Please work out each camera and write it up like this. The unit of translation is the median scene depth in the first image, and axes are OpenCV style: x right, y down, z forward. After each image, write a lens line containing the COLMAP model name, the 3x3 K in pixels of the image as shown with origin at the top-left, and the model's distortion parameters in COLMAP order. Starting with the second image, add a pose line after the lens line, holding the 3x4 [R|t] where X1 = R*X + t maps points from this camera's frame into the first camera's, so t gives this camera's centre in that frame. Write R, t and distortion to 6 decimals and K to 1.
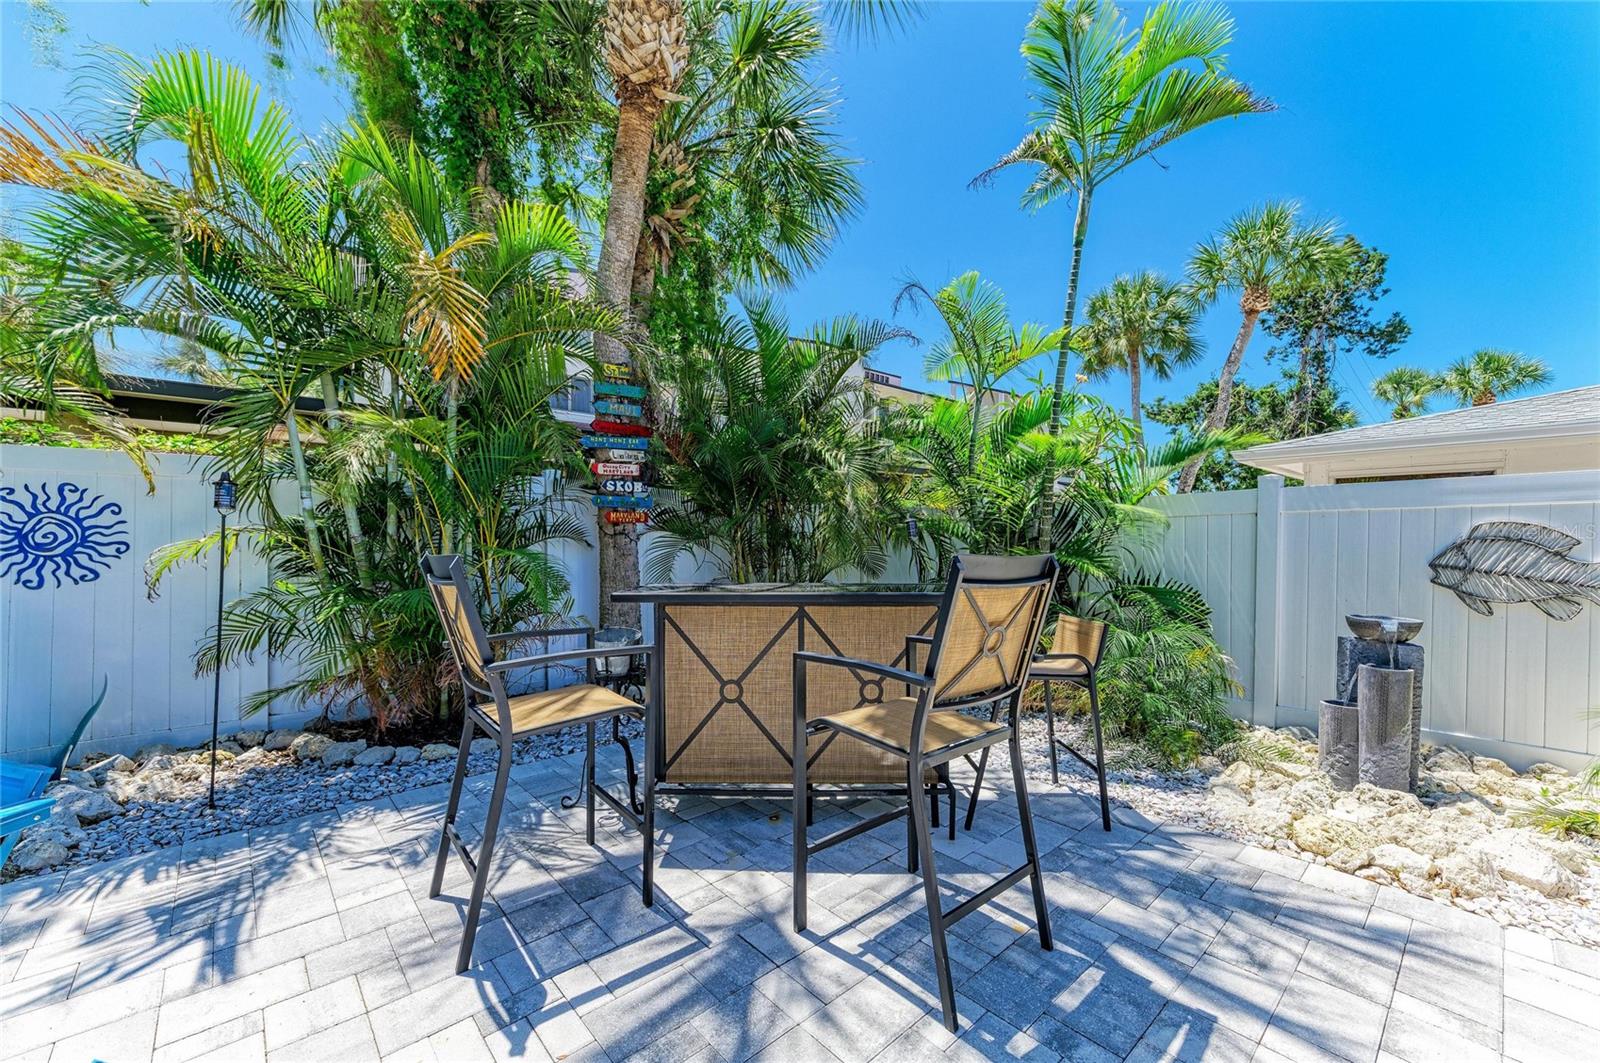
lens RADIAL K [[626.3, 0, 806.9], [0, 626.3, 544.8], [0, 0, 1]] dist [0.025523, -0.009616]
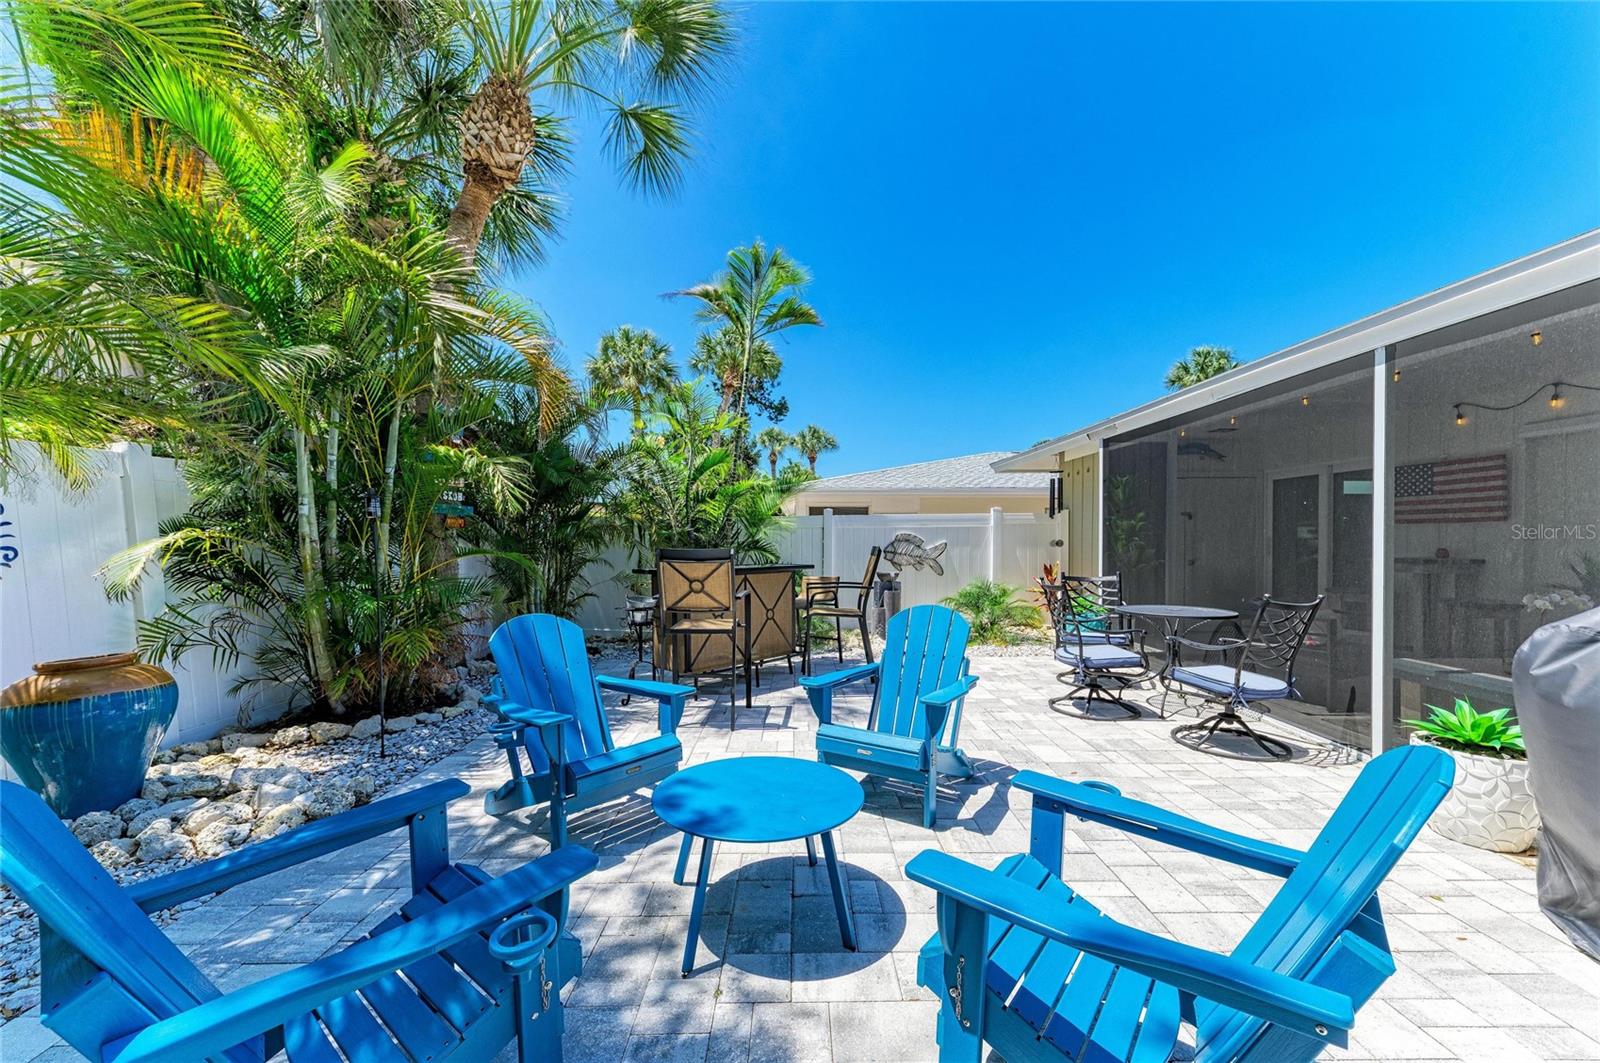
lens RADIAL K [[626.3, 0, 806.9], [0, 626.3, 544.8], [0, 0, 1]] dist [0.025523, -0.009616]
pose [[0.659858, -0.007238, 0.751355, -0.780478], [0.008543, 0.999961, 0.002130, -0.000212], [-0.751342, 0.005013, 0.659894, -0.263490]]
